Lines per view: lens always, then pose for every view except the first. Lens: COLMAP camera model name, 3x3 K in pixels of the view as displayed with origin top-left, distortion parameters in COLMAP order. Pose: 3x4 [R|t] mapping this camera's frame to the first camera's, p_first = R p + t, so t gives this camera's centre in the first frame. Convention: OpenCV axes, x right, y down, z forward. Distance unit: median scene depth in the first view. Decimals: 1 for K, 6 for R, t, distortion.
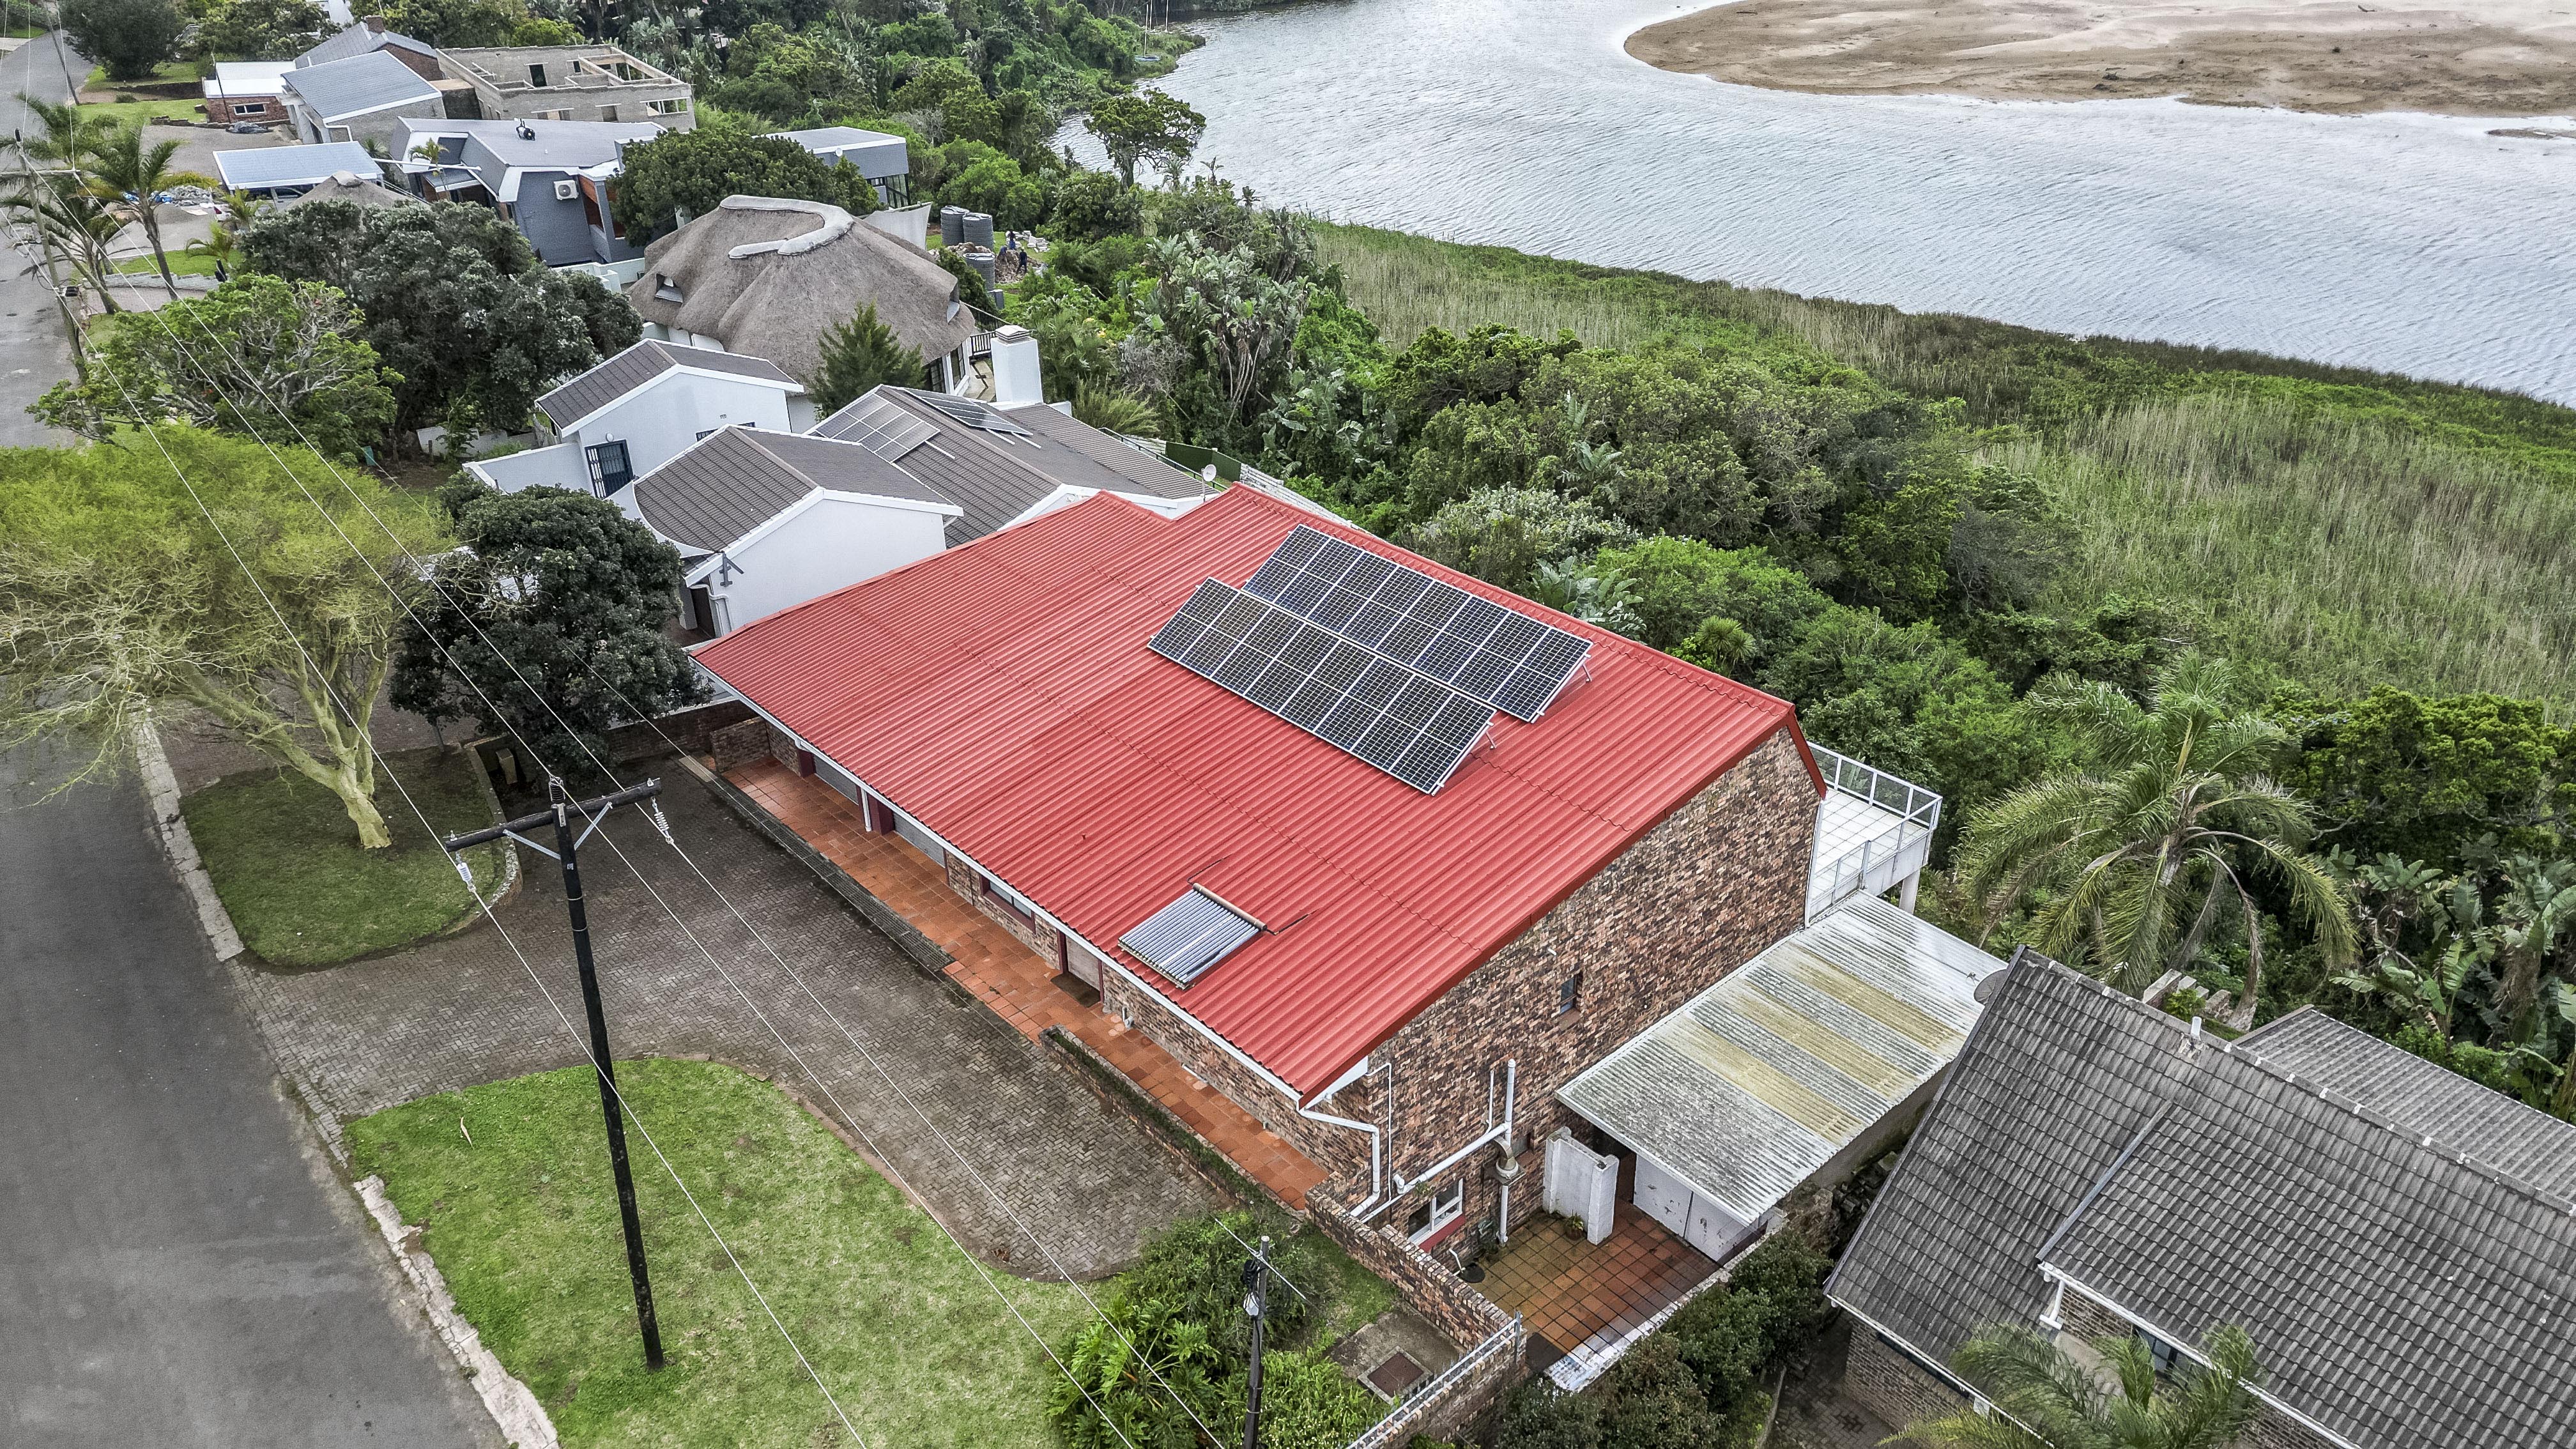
lens RADIAL K [[1807.6, 0, 1289.3], [0, 1807.6, 720.9], [0, 0, 1]] dist [0.069666, -0.069548]
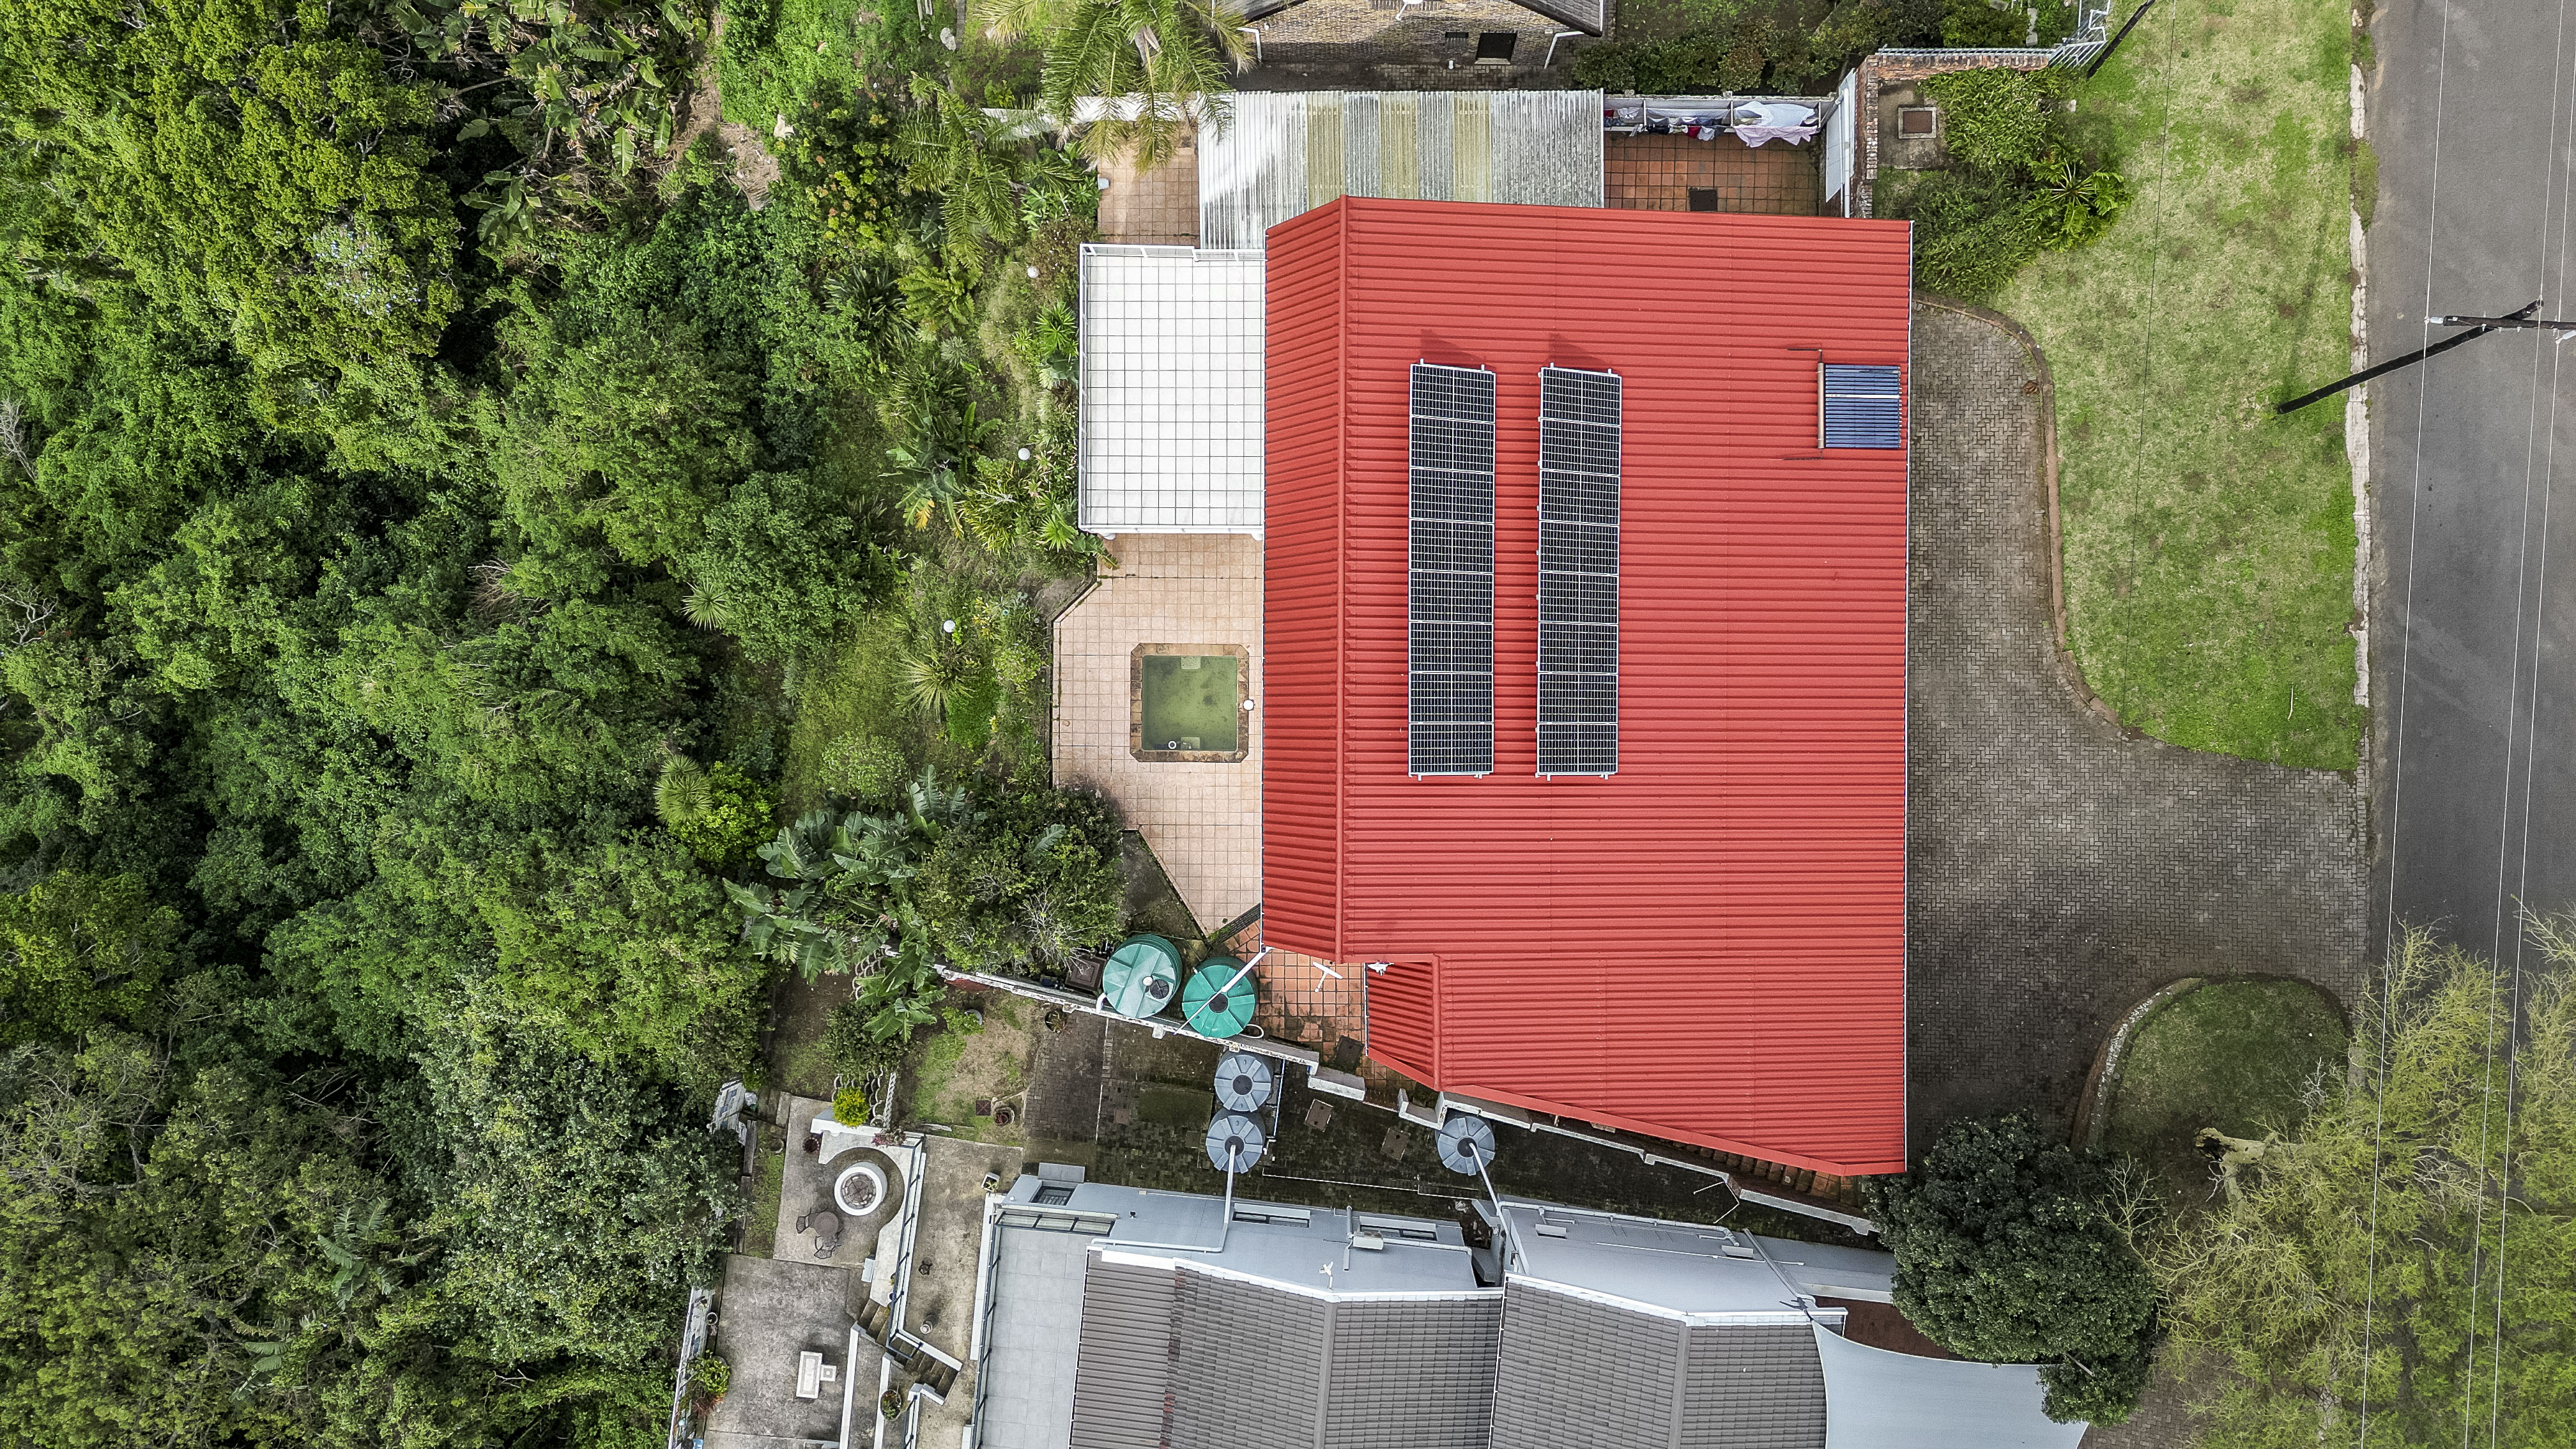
lens RADIAL K [[1807.6, 0, 1296.6], [0, 1807.6, 727.5], [0, 0, 1]] dist [0.069666, -0.069548]
pose [[-0.740760, -0.670945, 0.033276, 0.023847], [0.348117, -0.341032, 0.873219, -0.641285], [-0.574534, 0.658430, 0.486190, 0.396521]]
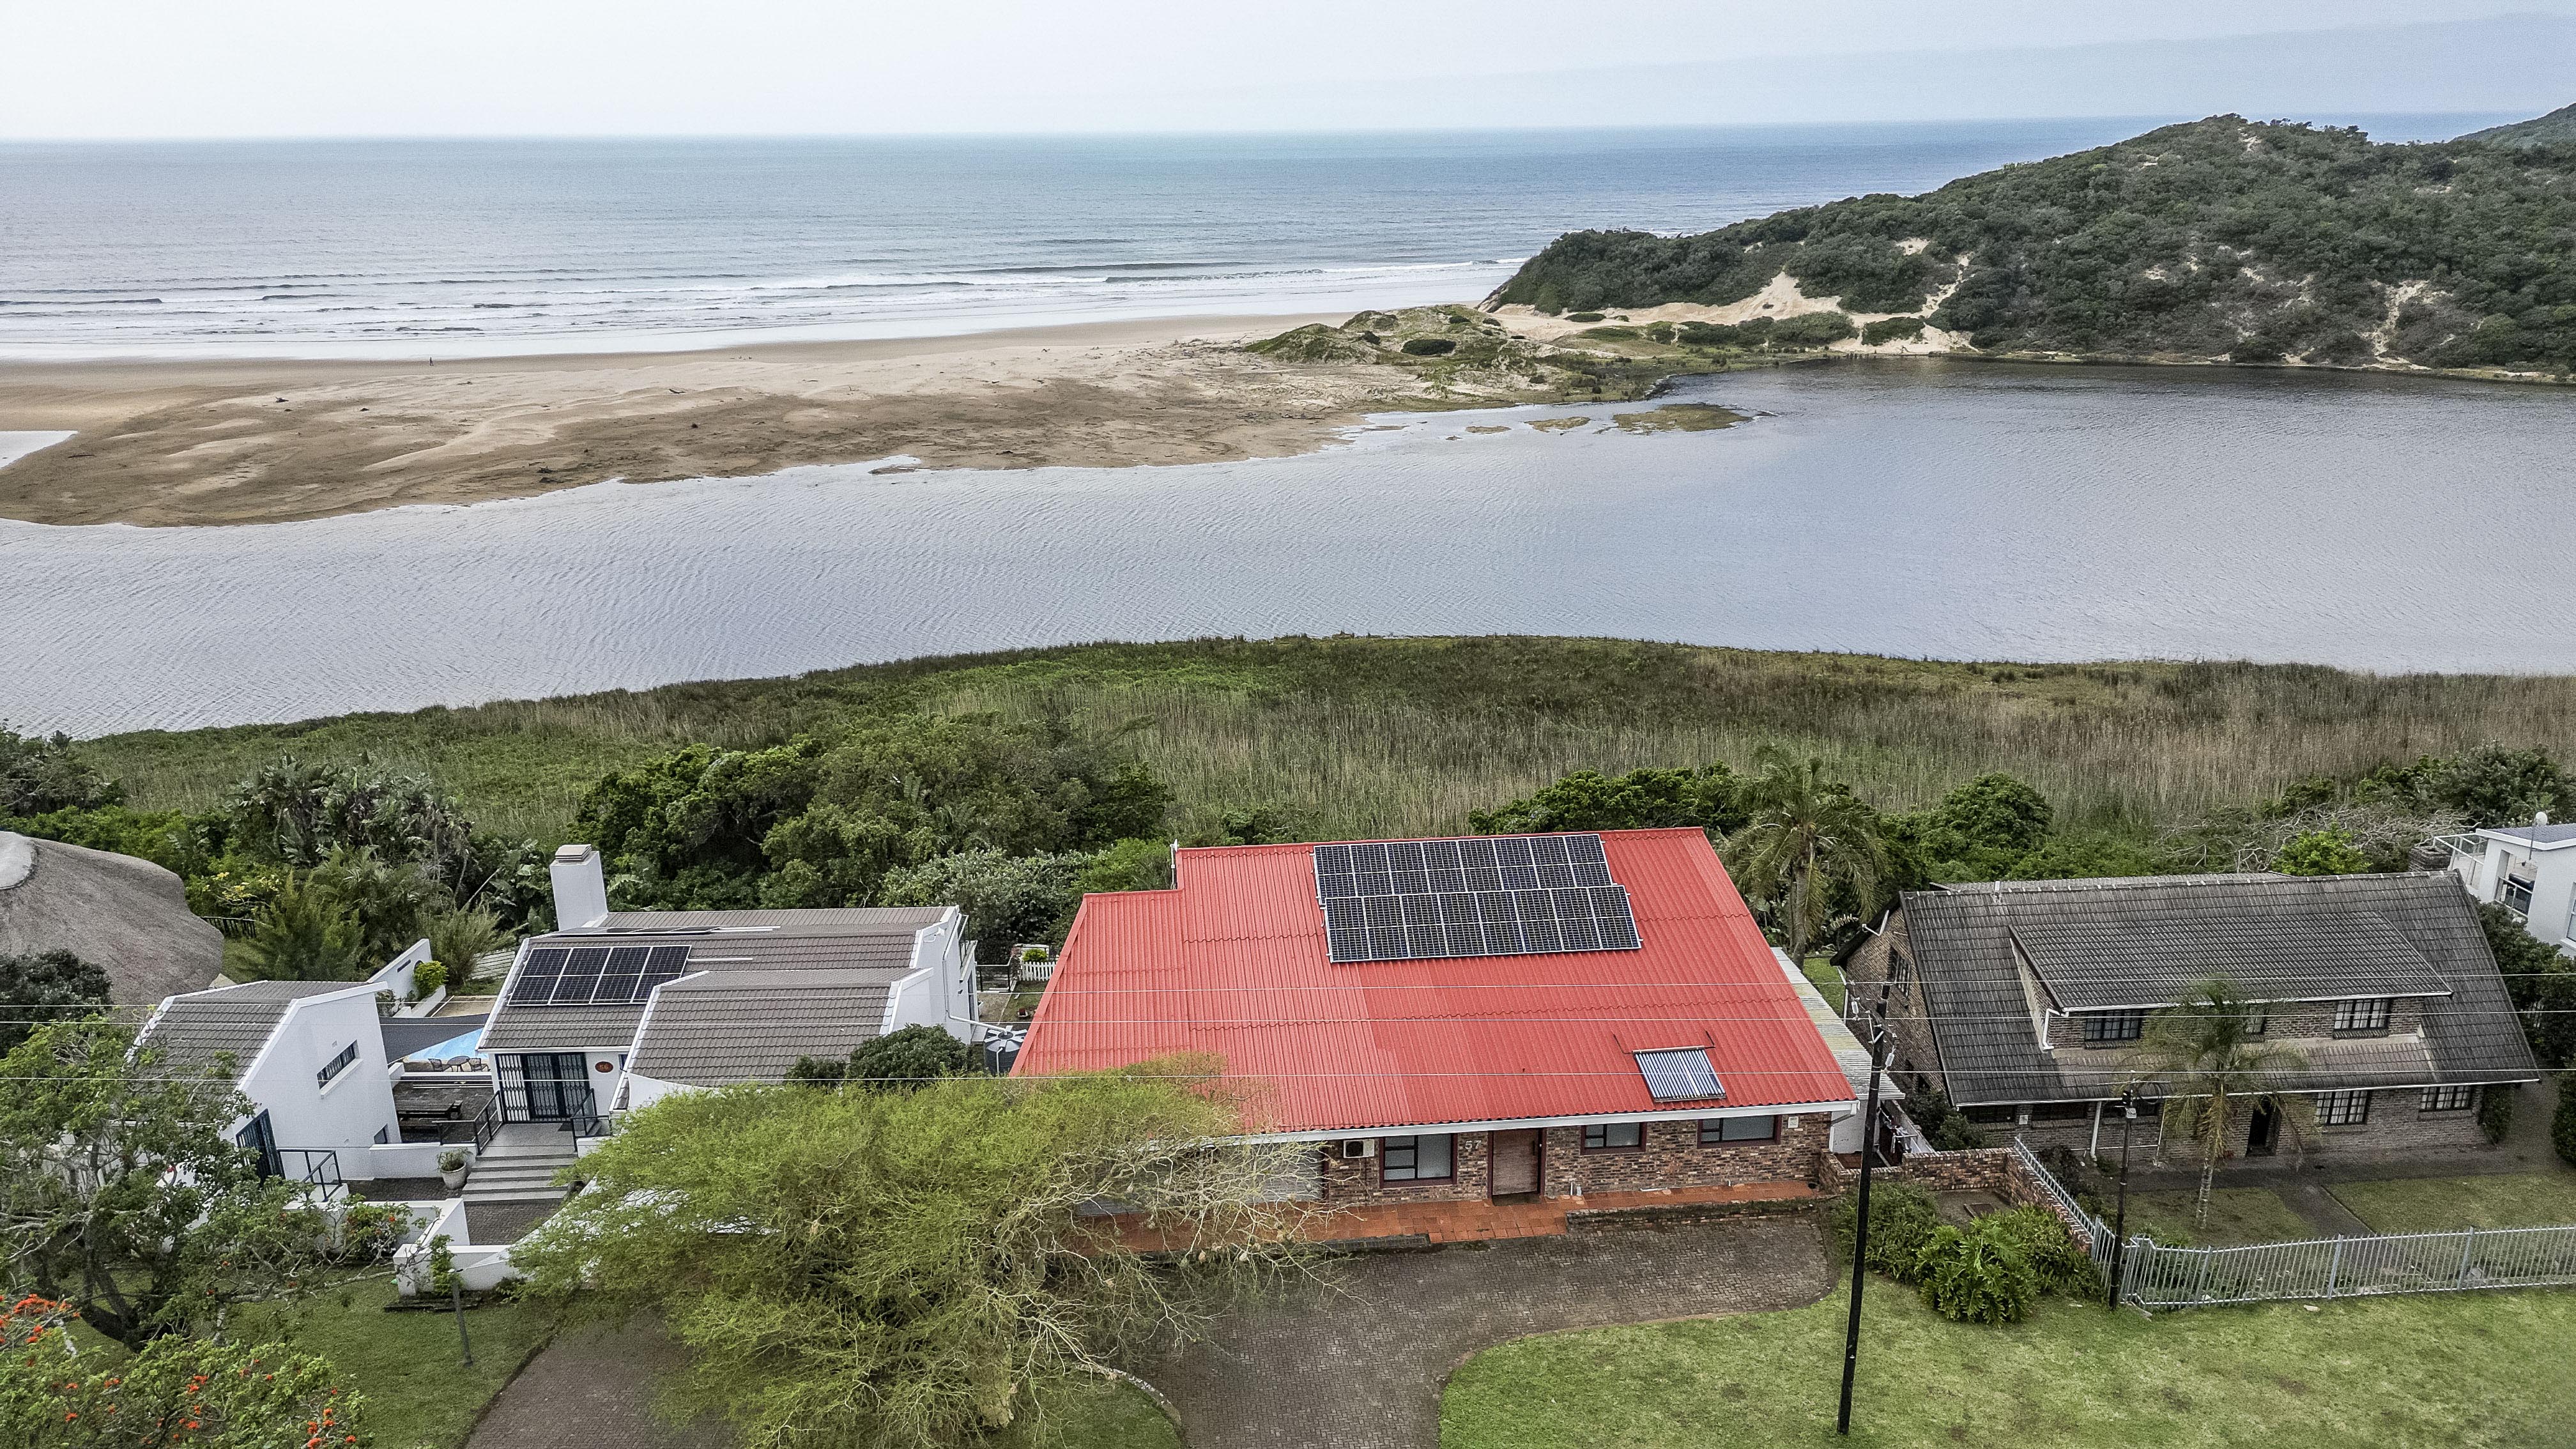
lens RADIAL K [[1807.6, 0, 1298.0], [0, 1807.6, 702.2], [0, 0, 1]] dist [0.069666, -0.069548]
pose [[0.590088, -0.233202, 0.772924, -0.679160], [0.384439, 0.923028, -0.015009, -0.132395], [-0.709931, 0.305999, 0.634321, 0.106481]]
